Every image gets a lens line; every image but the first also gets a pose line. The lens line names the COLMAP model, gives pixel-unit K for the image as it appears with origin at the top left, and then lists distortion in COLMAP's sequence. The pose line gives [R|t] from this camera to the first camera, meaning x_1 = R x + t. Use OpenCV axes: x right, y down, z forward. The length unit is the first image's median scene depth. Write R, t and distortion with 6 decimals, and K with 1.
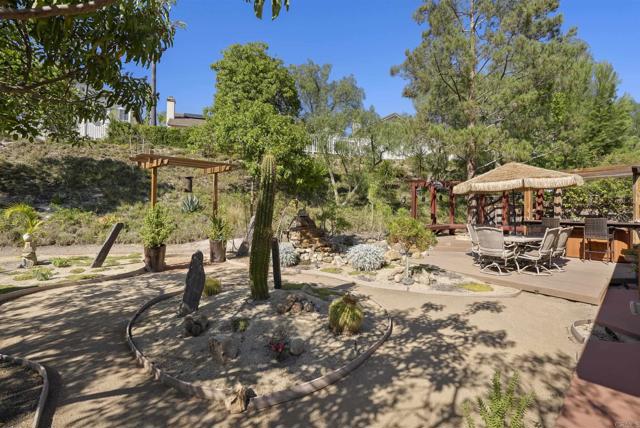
lens RADIAL K [[293.9, 0, 321.9], [0, 293.9, 212.5], [0, 0, 1]] dist [-0.028675, 0.000193]
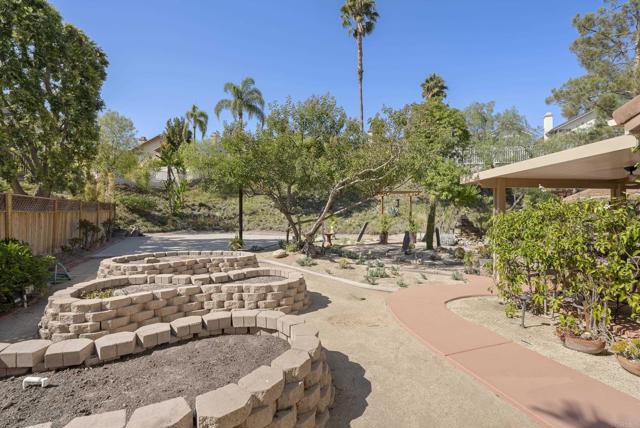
lens RADIAL K [[293.9, 0, 321.3], [0, 293.9, 213.7], [0, 0, 1]] dist [-0.028675, 0.000193]
pose [[0.817849, -0.007719, -0.575381, 0.201511], [0.002096, 0.999943, -0.010435, -0.003547], [0.575429, 0.007329, 0.817819, -0.699313]]
